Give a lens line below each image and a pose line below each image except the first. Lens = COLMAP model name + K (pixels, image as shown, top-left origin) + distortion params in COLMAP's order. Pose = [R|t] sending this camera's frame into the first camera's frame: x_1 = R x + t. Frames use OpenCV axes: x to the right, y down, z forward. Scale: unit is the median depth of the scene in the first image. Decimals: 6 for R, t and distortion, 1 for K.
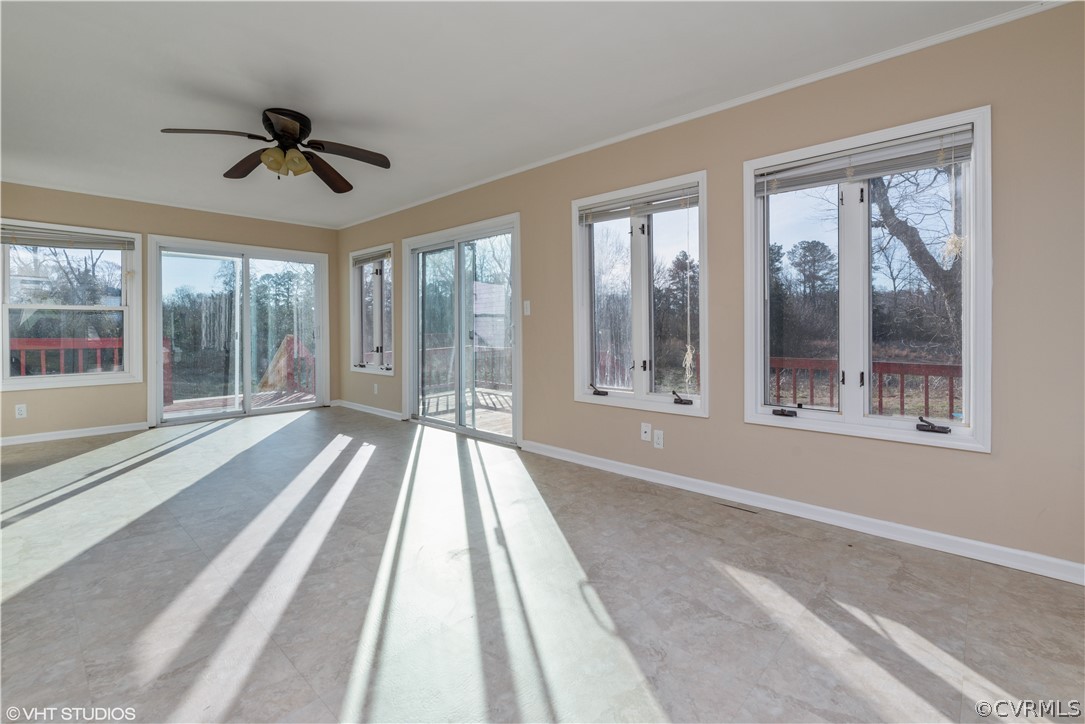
lens RADIAL K [[484.4, 0, 522.3], [0, 484.4, 324.7], [0, 0, 1]] dist [0.000256, 0.000019]
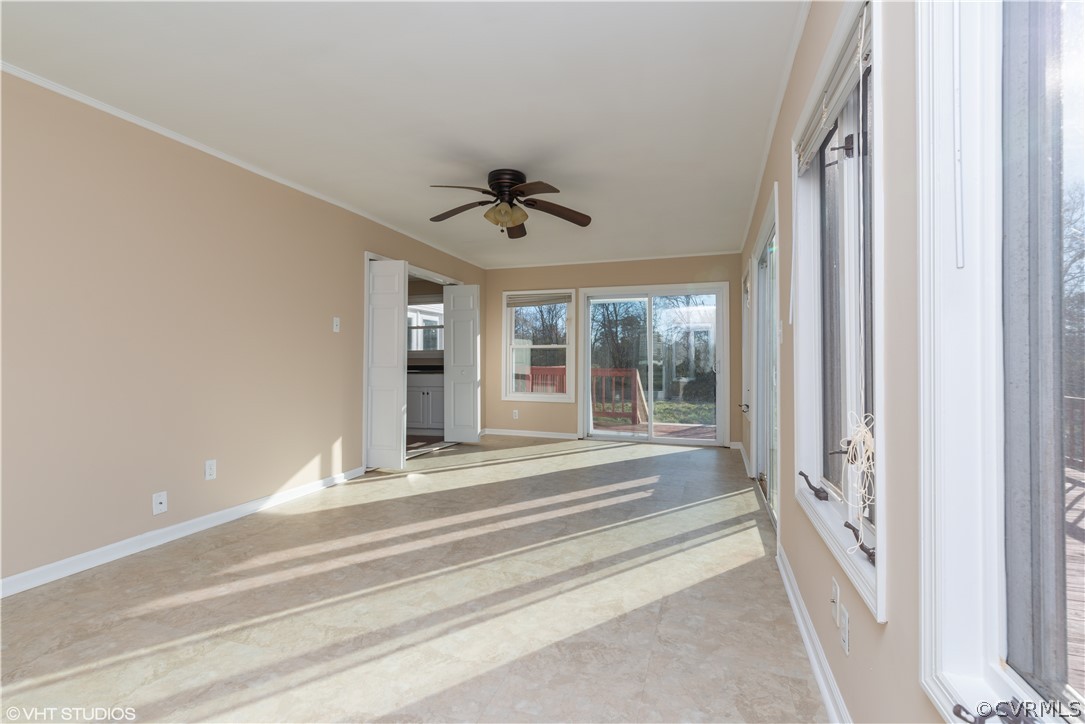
lens RADIAL K [[484.4, 0, 543.3], [0, 484.4, 360.4], [0, 0, 1]] dist [0.000256, 0.000019]
pose [[0.425636, 0.005214, -0.904879, 0.370909], [0.001022, 0.999980, 0.006242, -0.003607], [0.904894, -0.003581, 0.425622, 0.387042]]
